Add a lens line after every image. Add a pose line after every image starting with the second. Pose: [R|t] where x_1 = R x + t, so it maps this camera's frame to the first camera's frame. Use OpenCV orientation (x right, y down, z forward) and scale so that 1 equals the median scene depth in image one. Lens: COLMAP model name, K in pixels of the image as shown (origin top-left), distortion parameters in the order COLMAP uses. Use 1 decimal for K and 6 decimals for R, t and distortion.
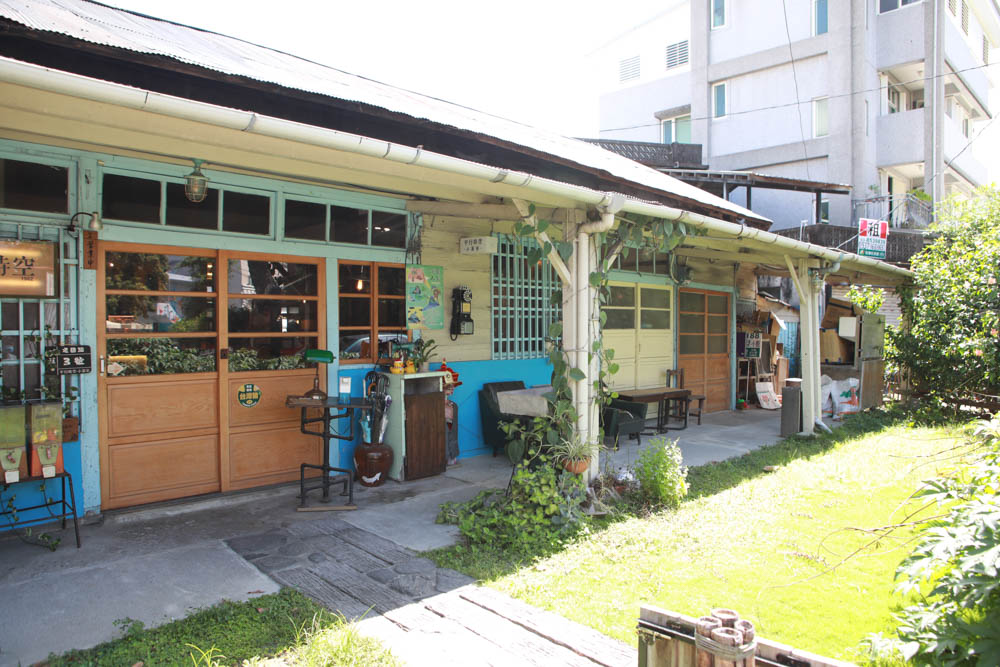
lens RADIAL K [[684.0, 0, 499.4], [0, 684.0, 339.0], [0, 0, 1]] dist [-0.112925, 0.085787]
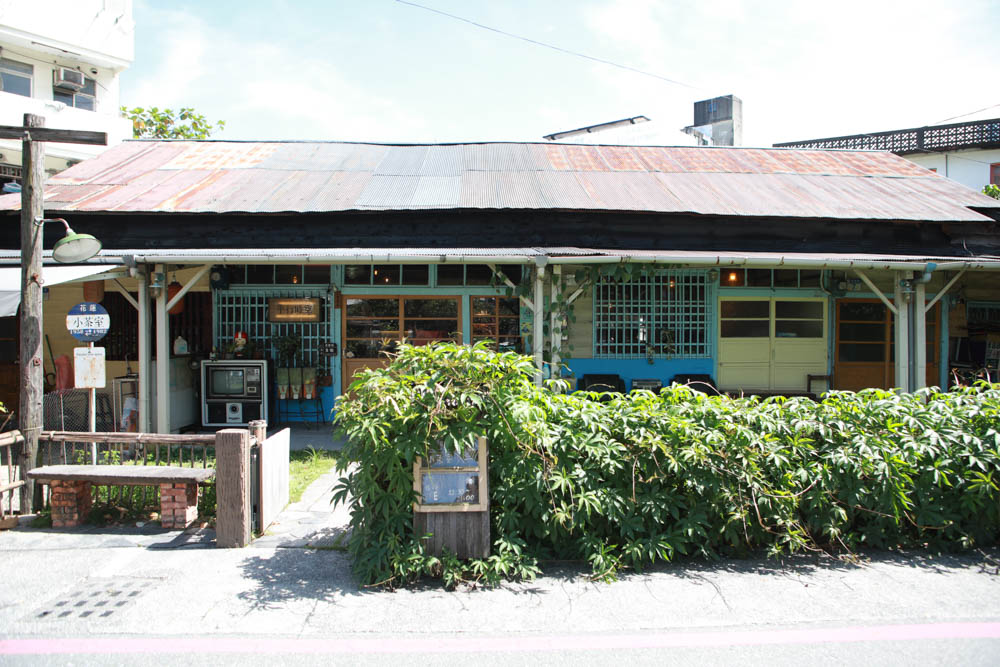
lens RADIAL K [[684.0, 0, 499.4], [0, 684.0, 339.0], [0, 0, 1]] dist [-0.112925, 0.085787]
pose [[0.731086, 0.013240, -0.682157, 1.127256], [-0.013360, 0.999898, 0.005088, -0.020355], [0.682155, 0.005394, 0.731188, -0.238137]]
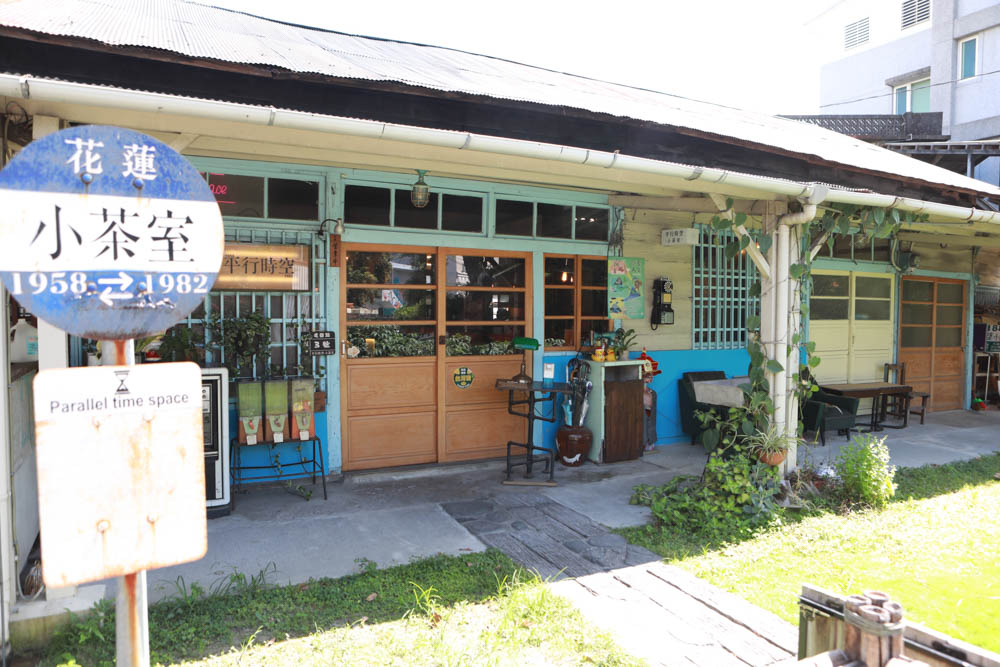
lens RADIAL K [[684.0, 0, 499.4], [0, 684.0, 339.0], [0, 0, 1]] dist [-0.112925, 0.085787]
pose [[0.954687, 0.016864, -0.297132, 0.019908], [-0.010785, 0.999698, 0.022088, -0.005845], [0.297415, -0.017883, 0.954581, -0.058783]]
